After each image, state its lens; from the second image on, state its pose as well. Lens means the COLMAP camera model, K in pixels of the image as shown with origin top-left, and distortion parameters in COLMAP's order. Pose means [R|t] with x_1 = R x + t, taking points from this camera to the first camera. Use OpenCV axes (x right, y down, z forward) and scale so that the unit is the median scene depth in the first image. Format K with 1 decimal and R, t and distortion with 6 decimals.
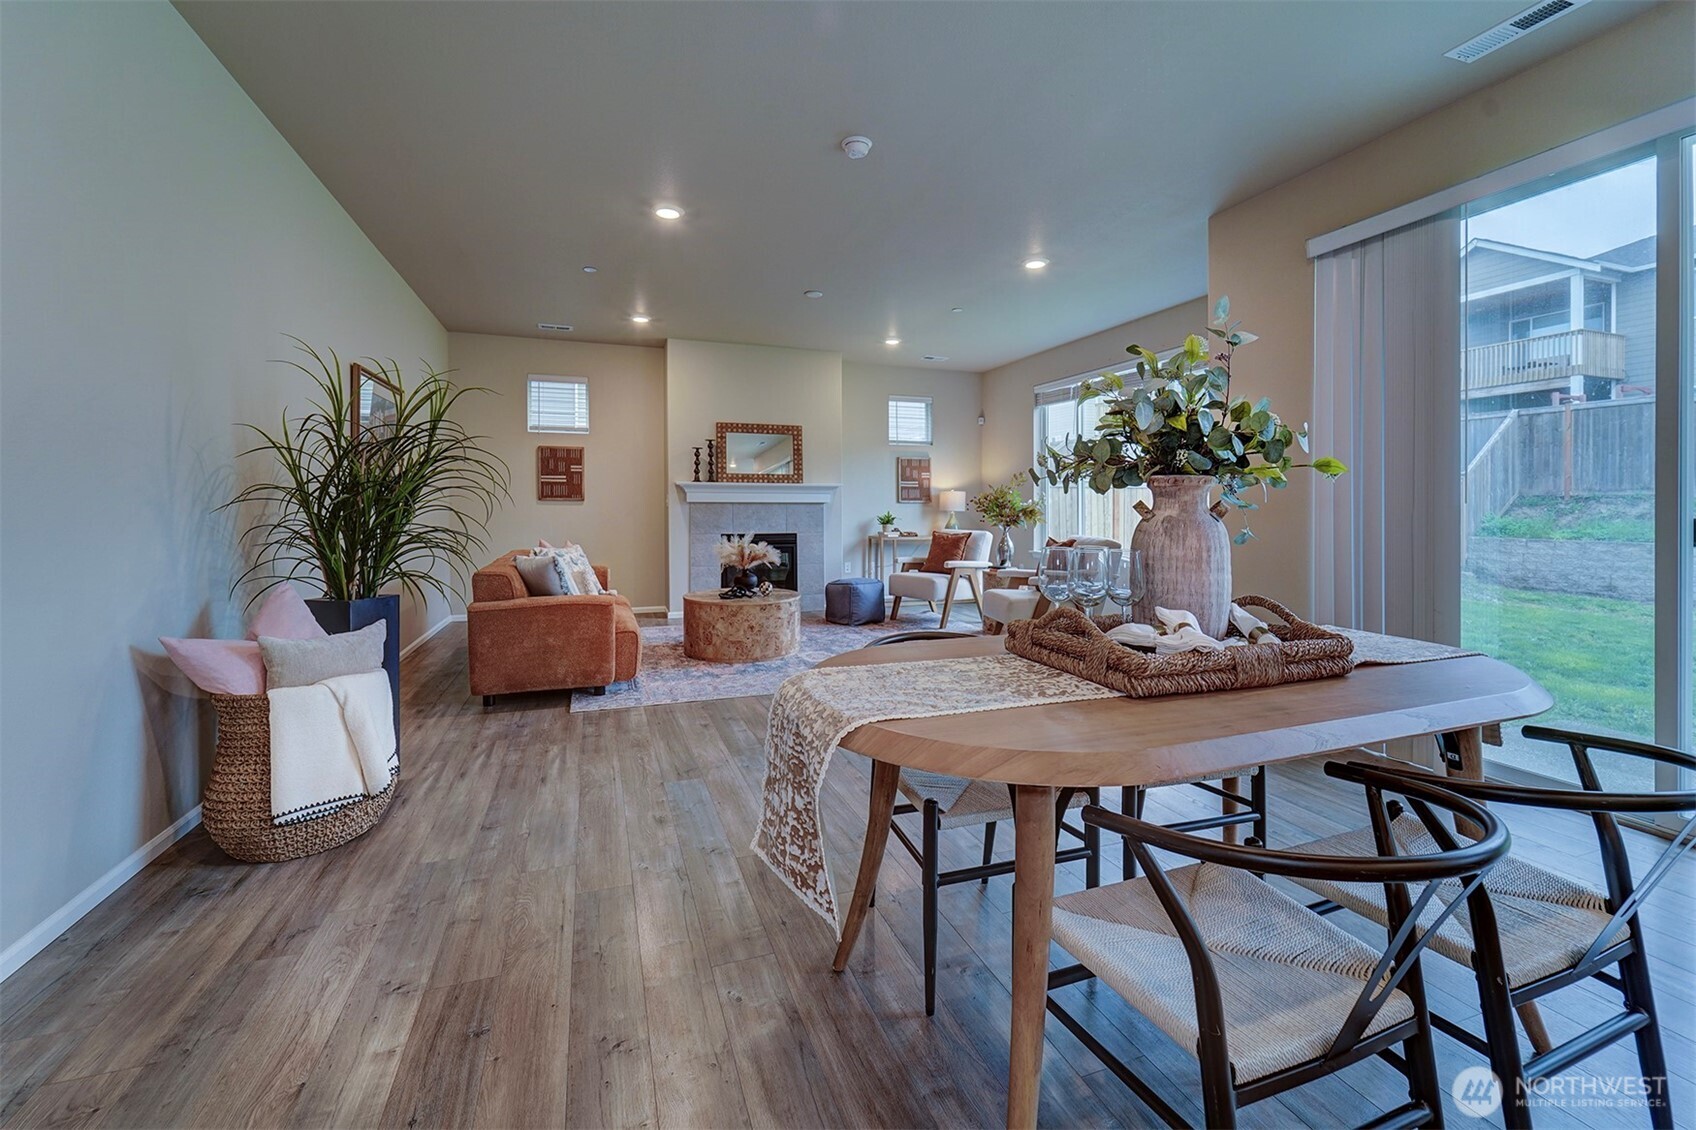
lens RADIAL K [[719.7, 0, 828.0], [0, 719.7, 517.3], [0, 0, 1]] dist [-0.001746, -0.000556]
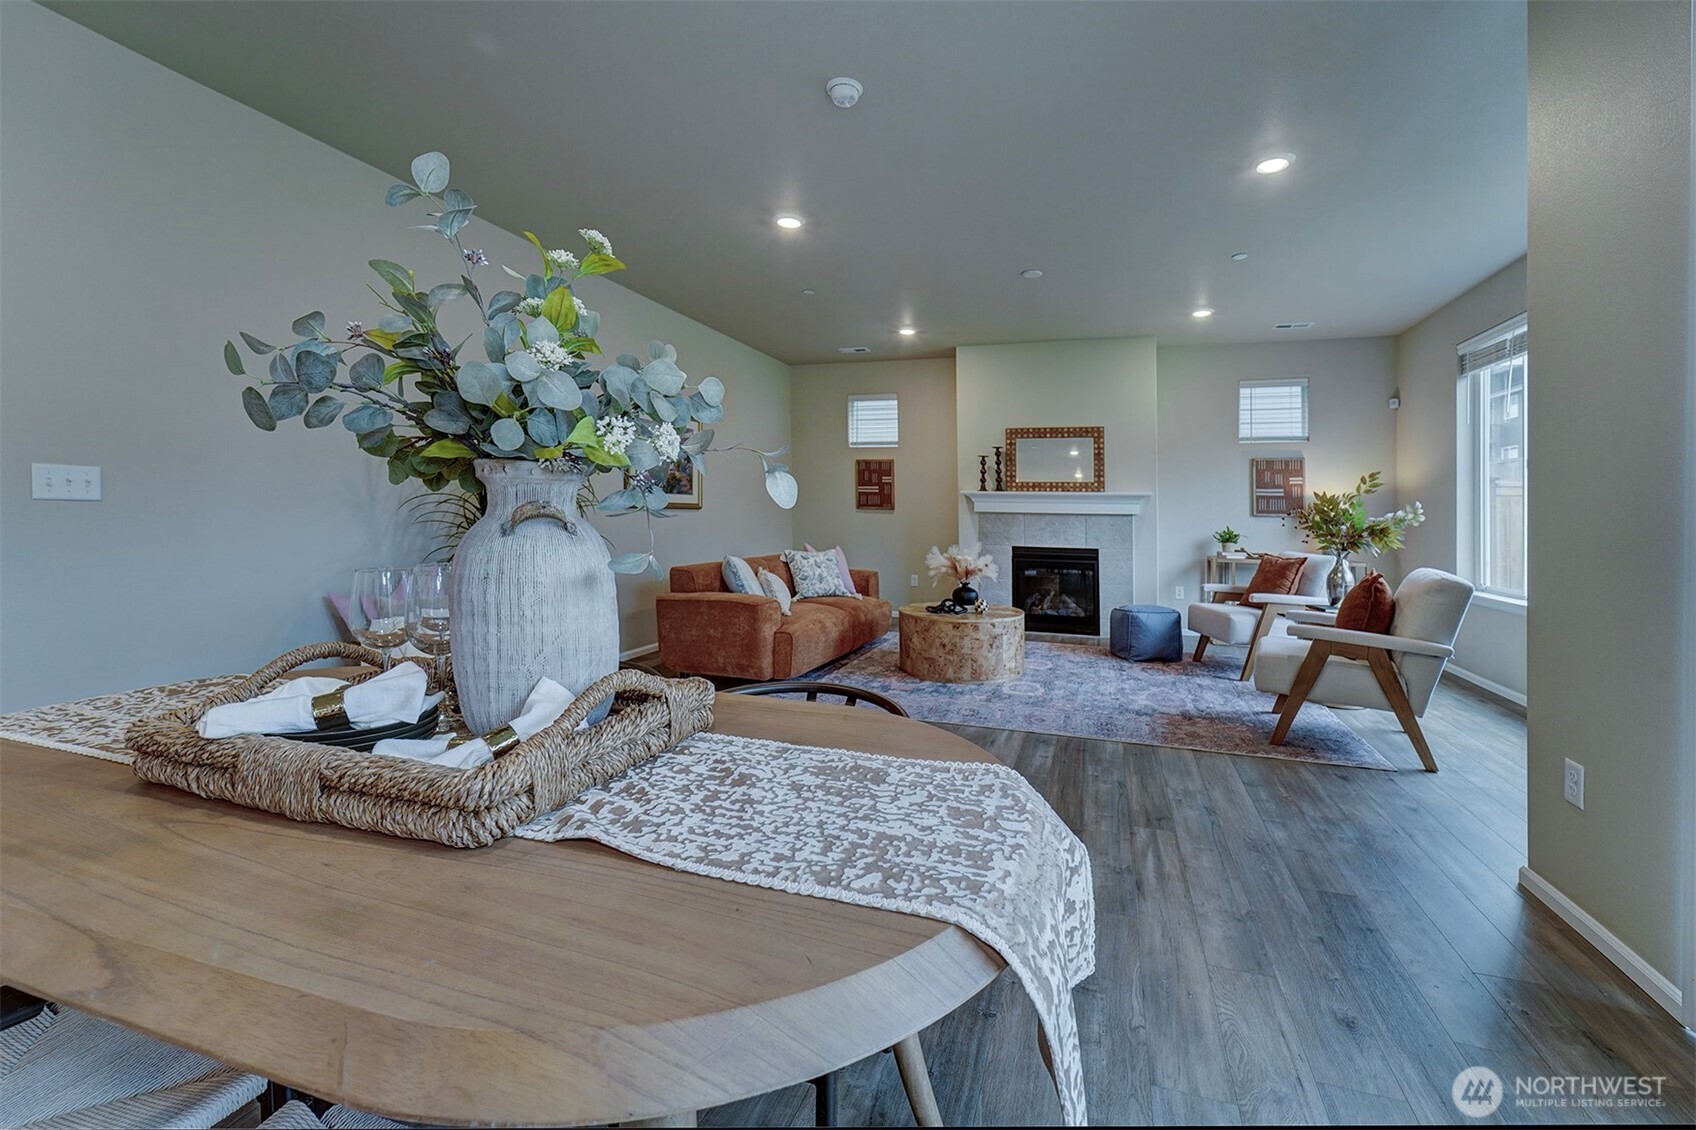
lens RADIAL K [[690.6, 0, 881.3], [0, 690.6, 532.8], [0, 0, 1]] dist [0.000448, 0.000049]
pose [[0.797906, 0.028365, -0.602115, 0.269154], [-0.025129, 0.999589, 0.013790, -0.002465], [0.602258, 0.004127, 0.798291, 0.173956]]
